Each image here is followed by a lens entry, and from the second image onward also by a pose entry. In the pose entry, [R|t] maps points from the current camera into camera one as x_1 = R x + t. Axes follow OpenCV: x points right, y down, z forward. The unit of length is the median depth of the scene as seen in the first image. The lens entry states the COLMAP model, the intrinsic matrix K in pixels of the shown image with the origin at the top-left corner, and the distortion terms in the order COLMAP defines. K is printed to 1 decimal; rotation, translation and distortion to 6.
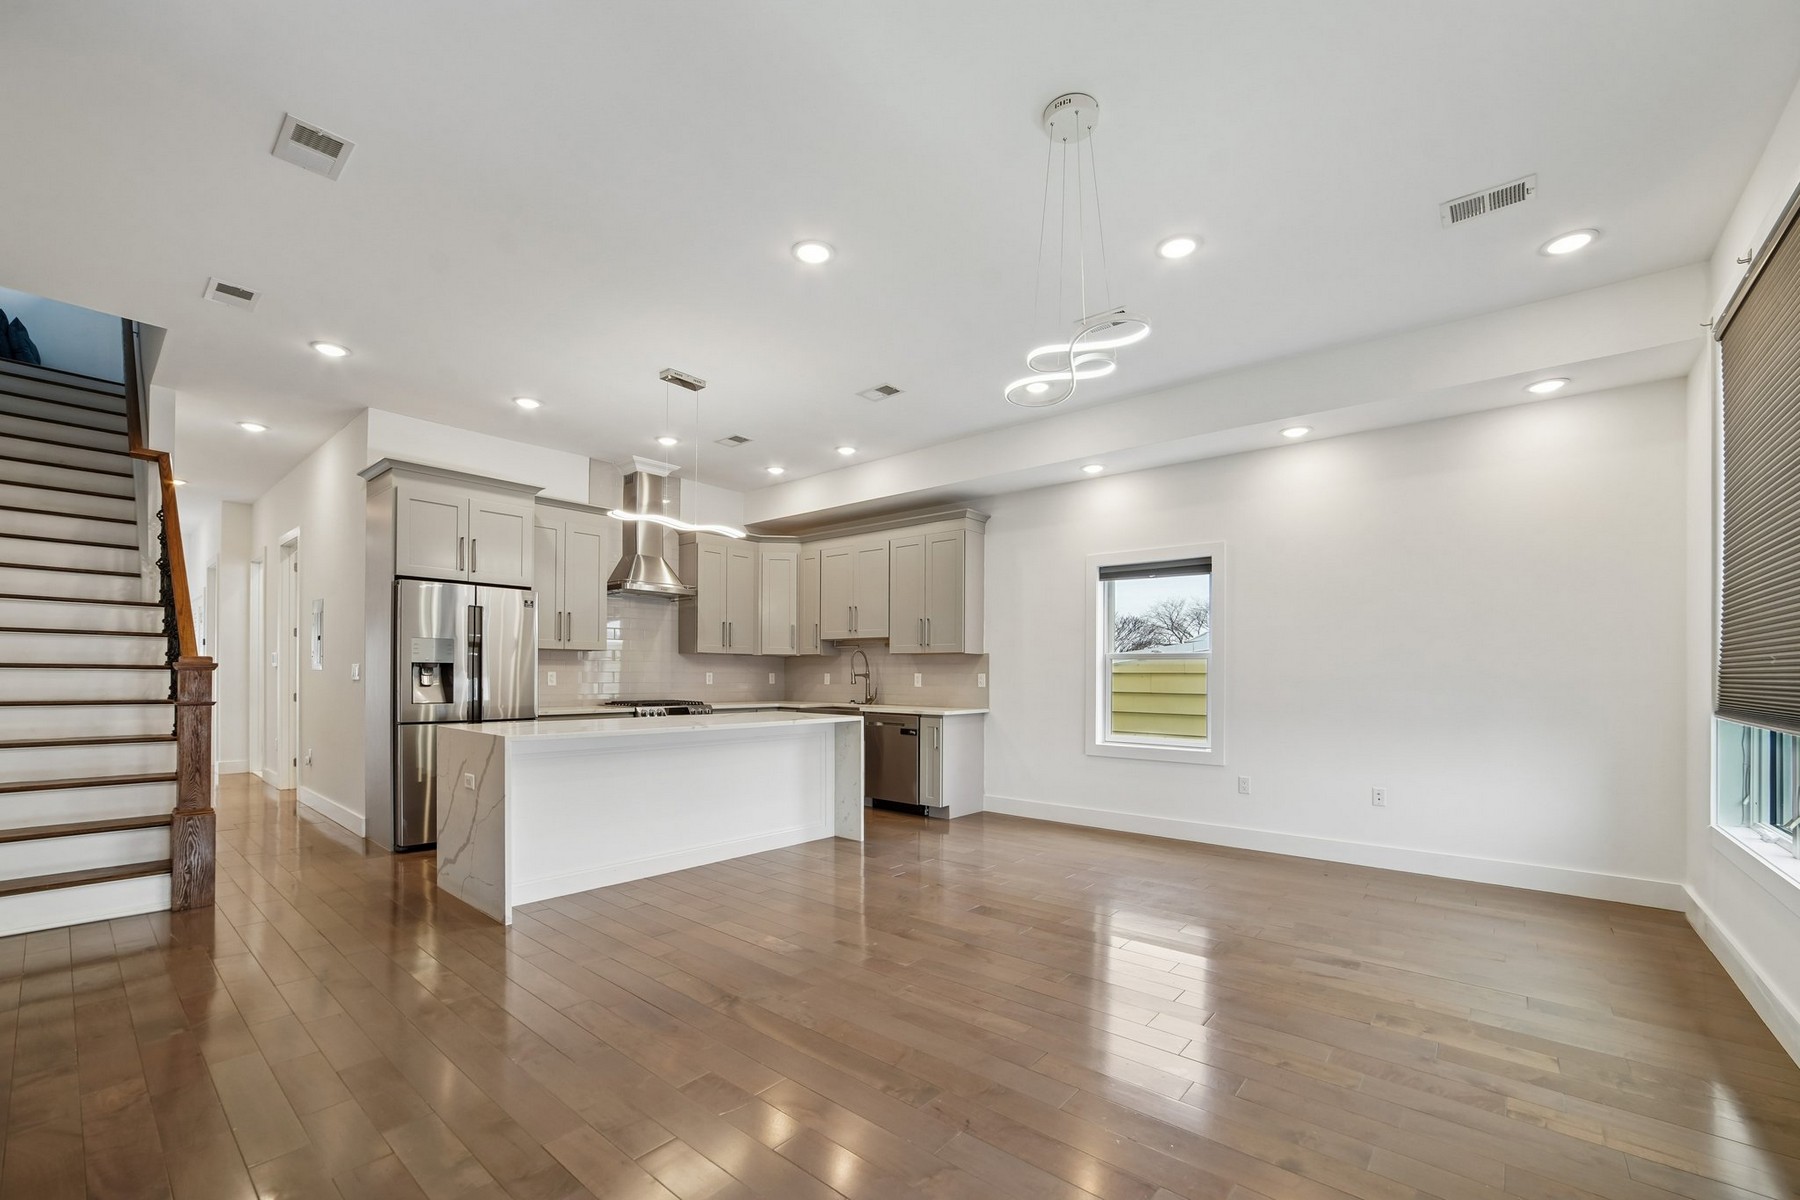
lens RADIAL K [[728.2, 0, 890.4], [0, 728.2, 681.4], [0, 0, 1]] dist [-0.029169, 0.006918]
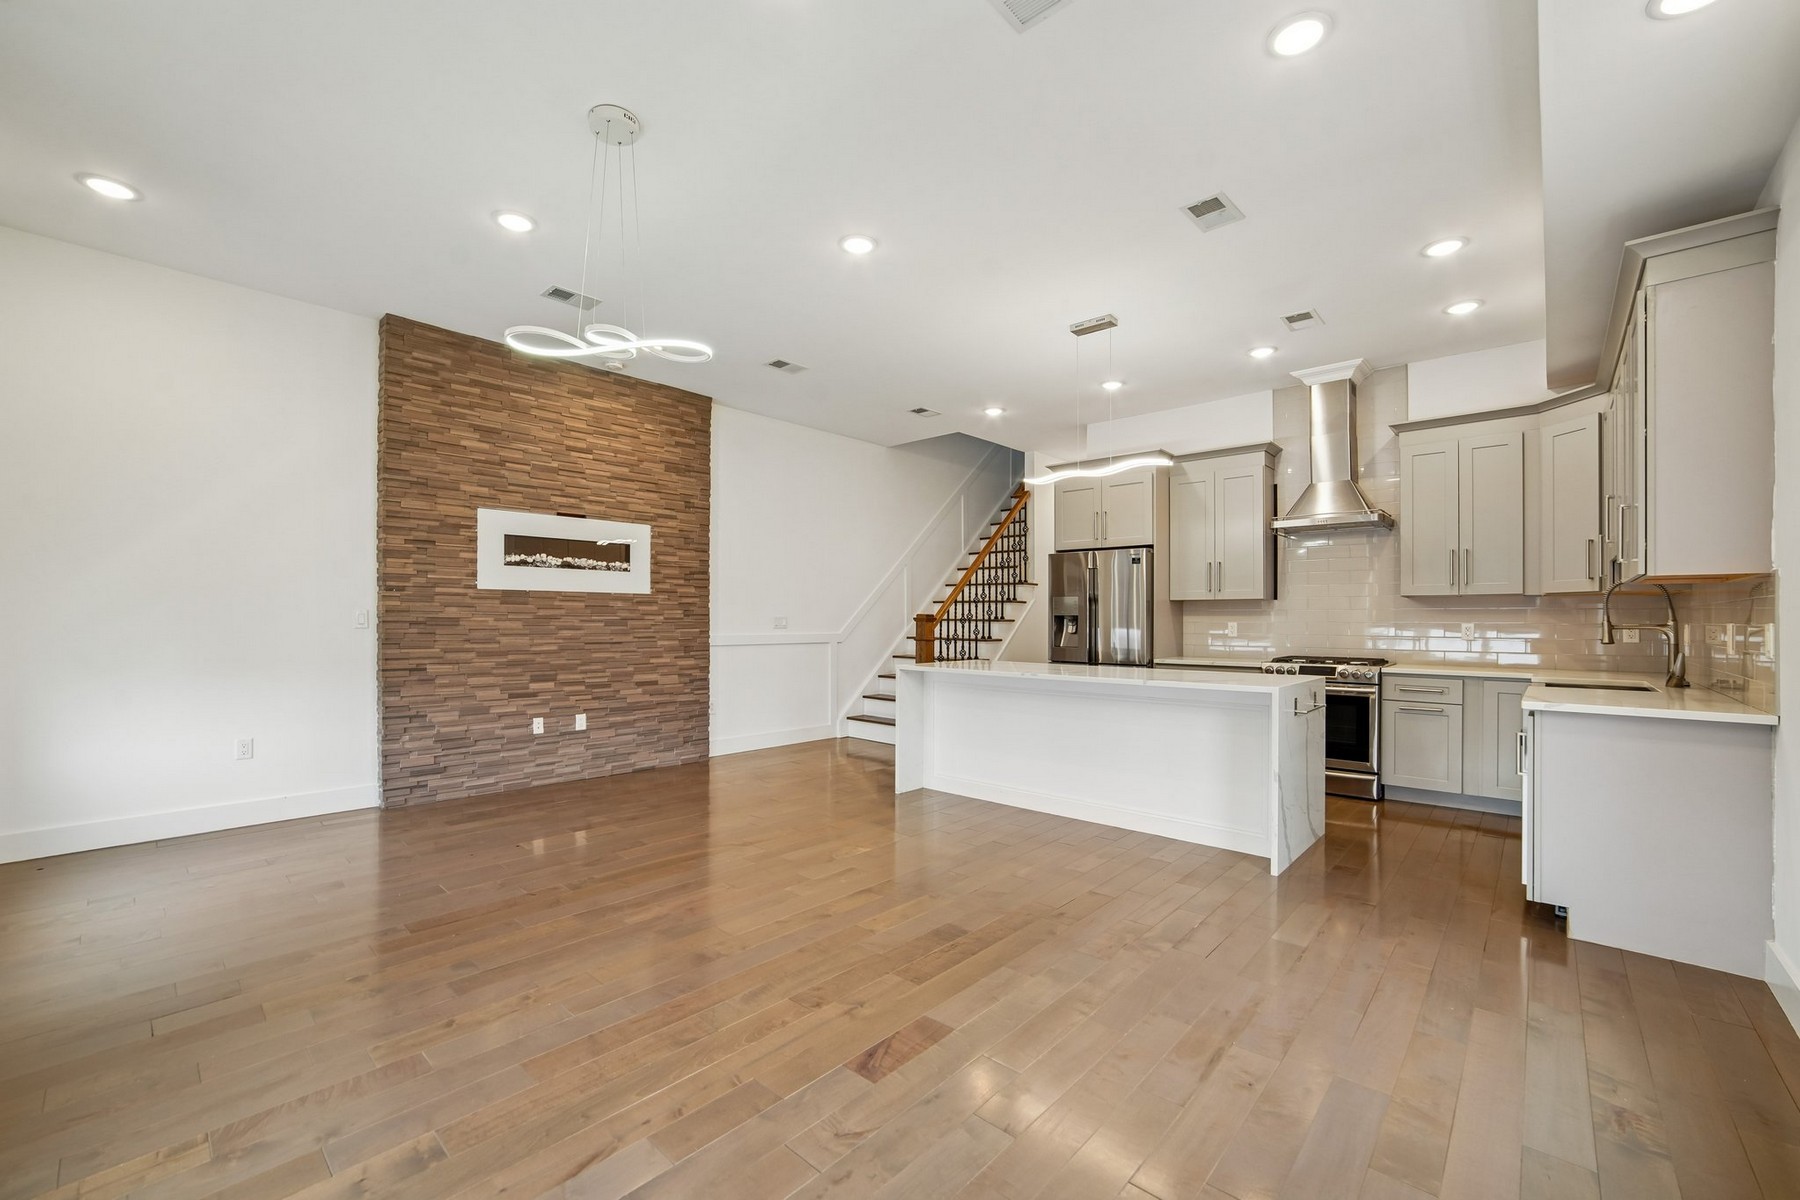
lens RADIAL K [[728.2, 0, 902.2], [0, 728.2, 623.0], [0, 0, 1]] dist [-0.029169, 0.006918]
pose [[-0.026667, -0.004629, -0.999634, 0.526544], [-0.013914, 0.999894, -0.004259, -0.002011], [0.999548, 0.013795, -0.026729, 0.573693]]
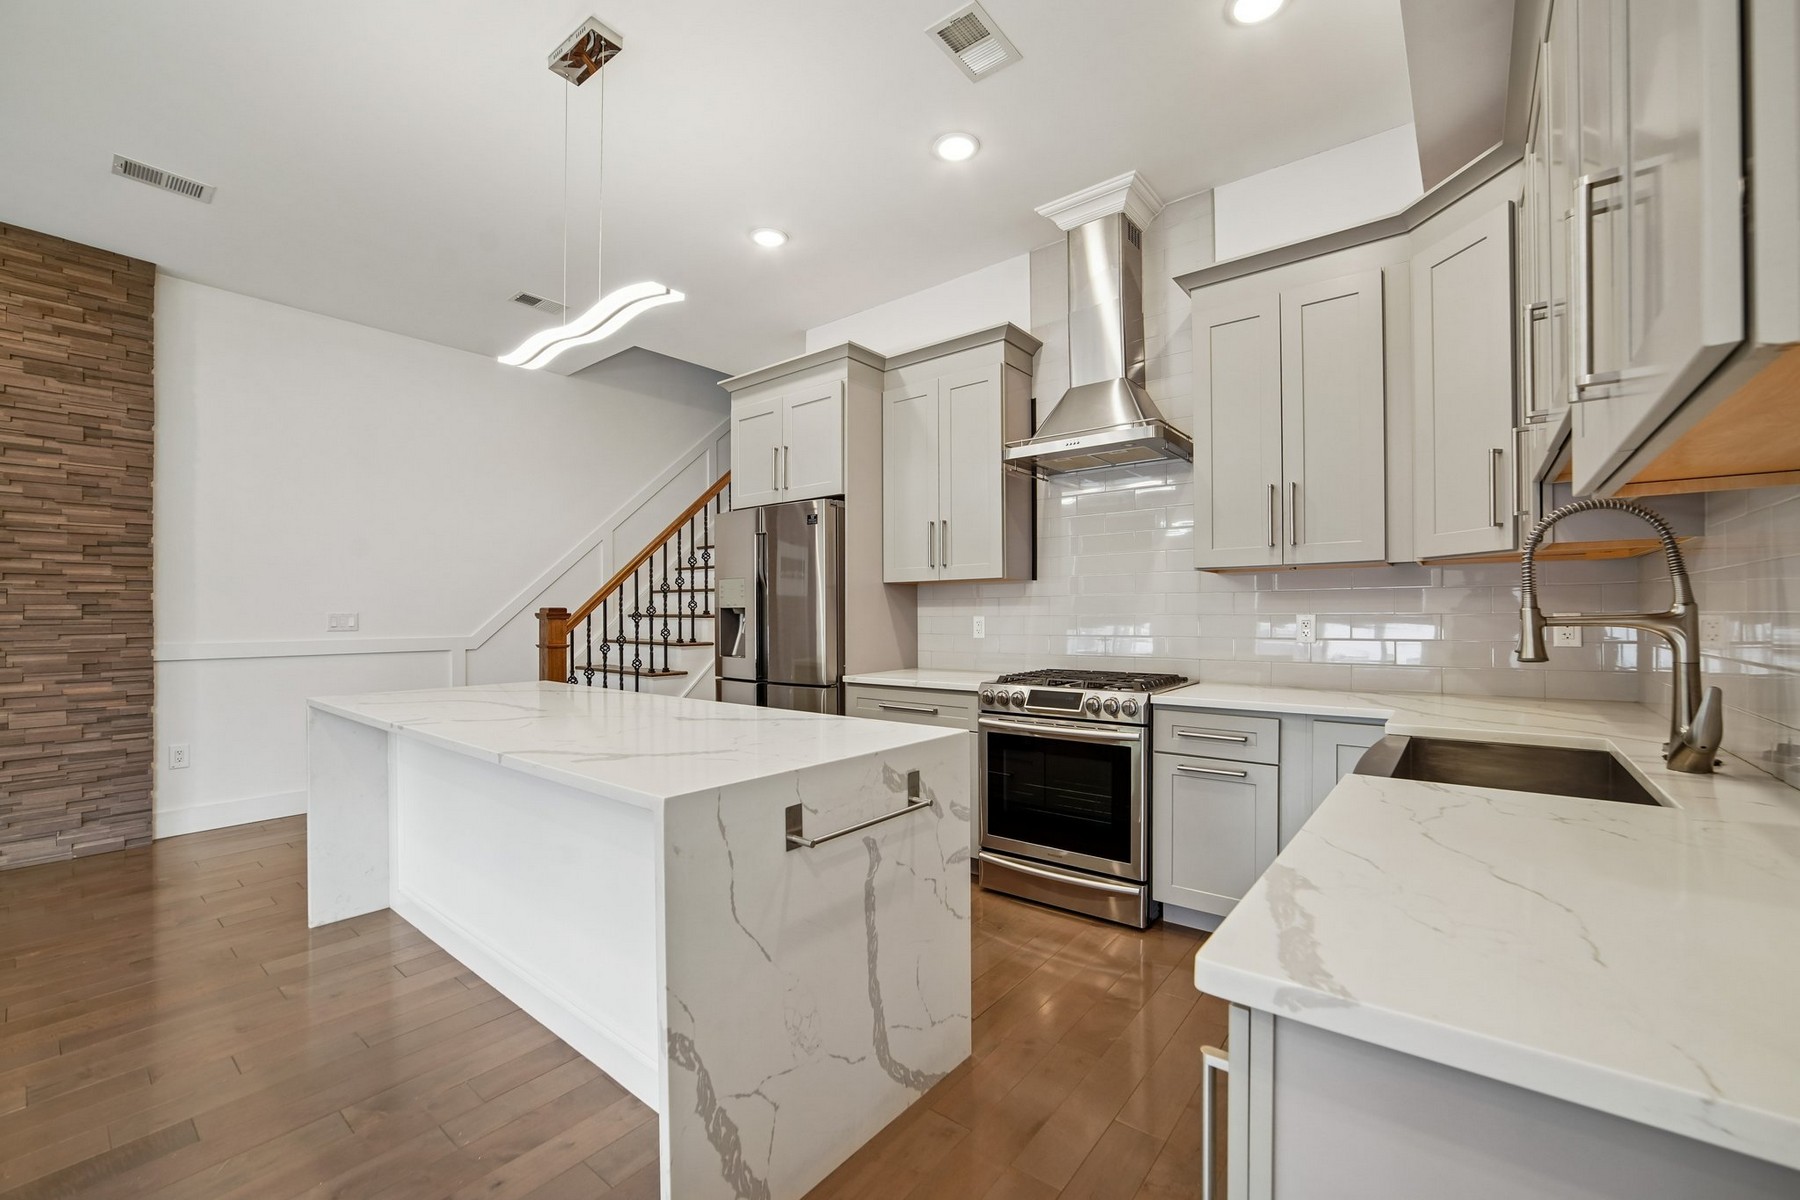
lens RADIAL K [[728.2, 0, 911.0], [0, 728.2, 620.8], [0, 0, 1]] dist [-0.029169, 0.006918]
pose [[0.040260, -0.001062, -0.999189, 0.172752], [-0.004472, 0.999989, -0.001243, -0.008115], [0.999179, 0.004518, 0.040255, 0.905703]]
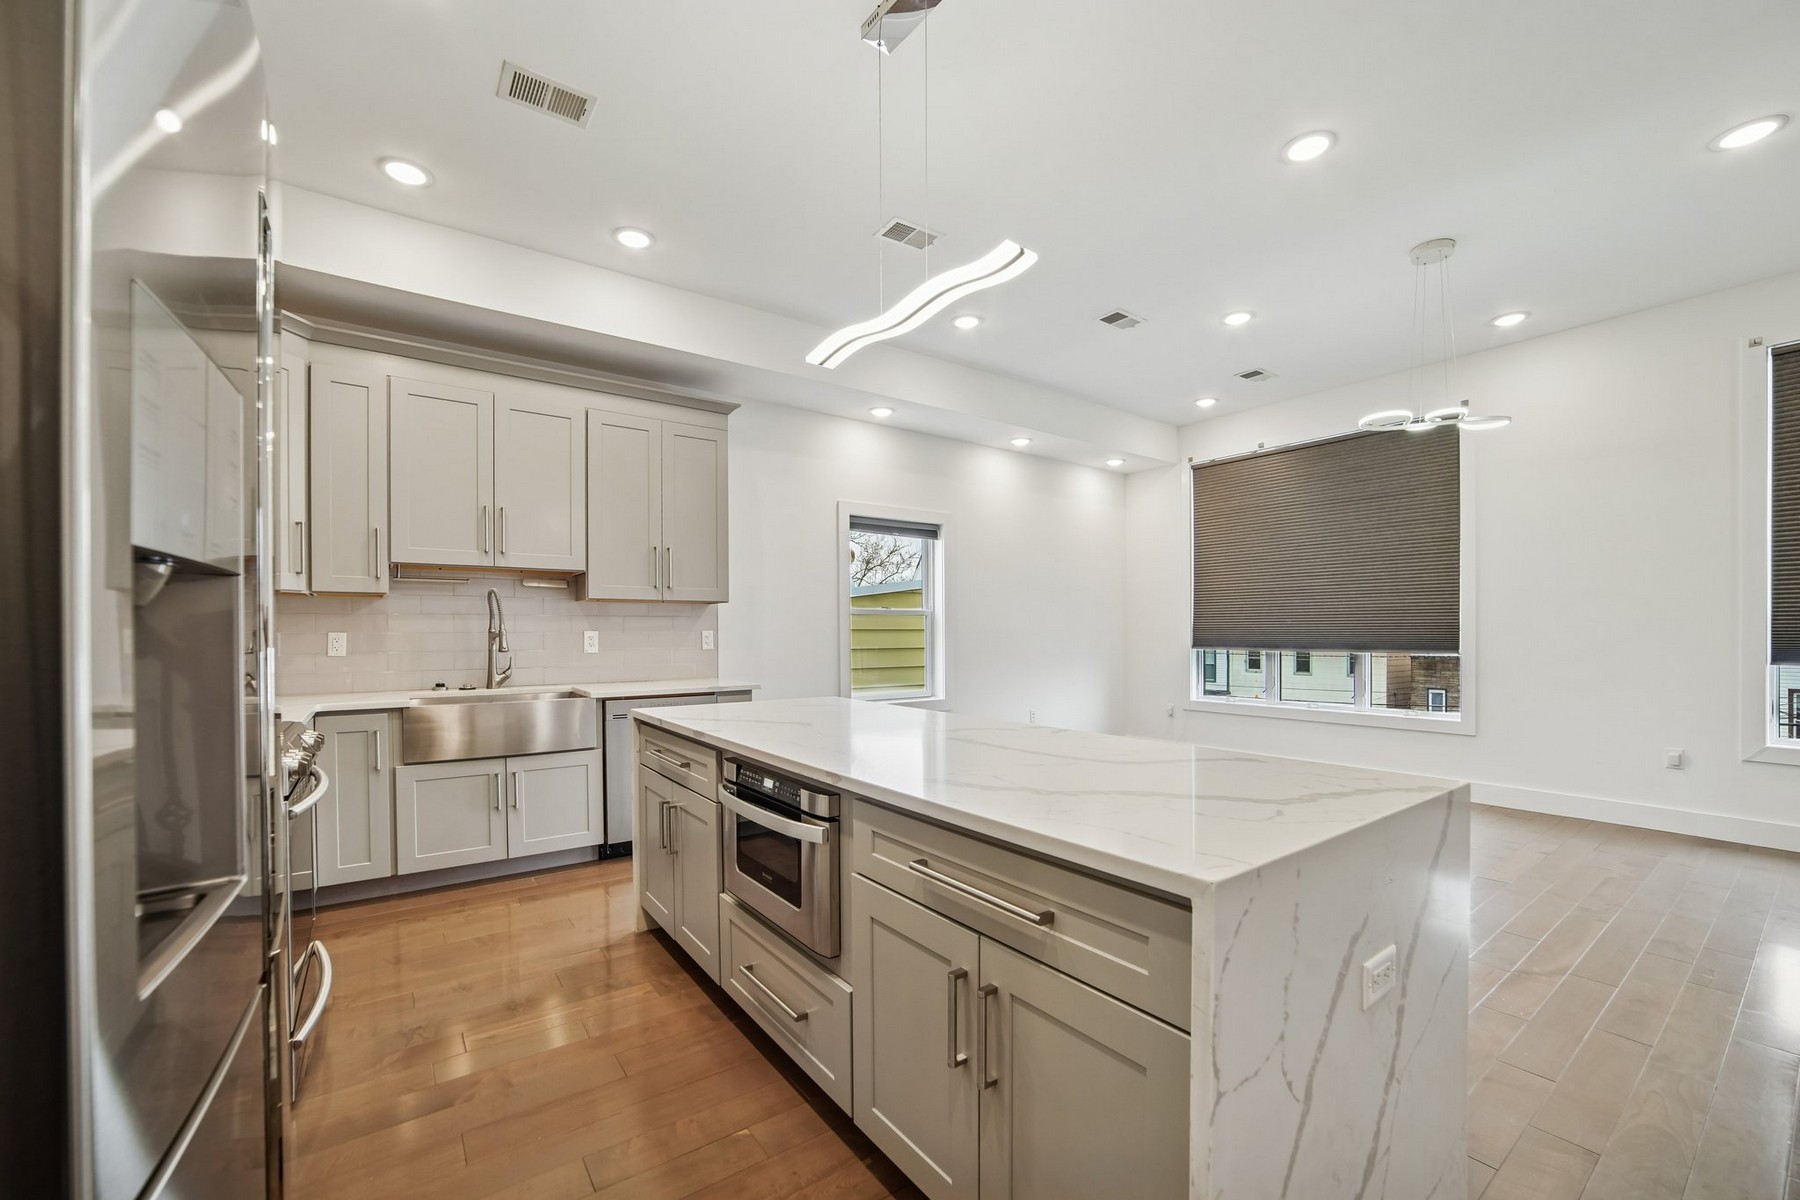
lens RADIAL K [[728.2, 0, 900.8], [0, 728.2, 650.0], [0, 0, 1]] dist [-0.029169, 0.006918]
pose [[0.238335, -0.032096, 0.970652, -0.567266], [0.014080, 0.999463, 0.029591, -0.010706], [-0.971081, 0.006614, 0.238659, 0.668620]]
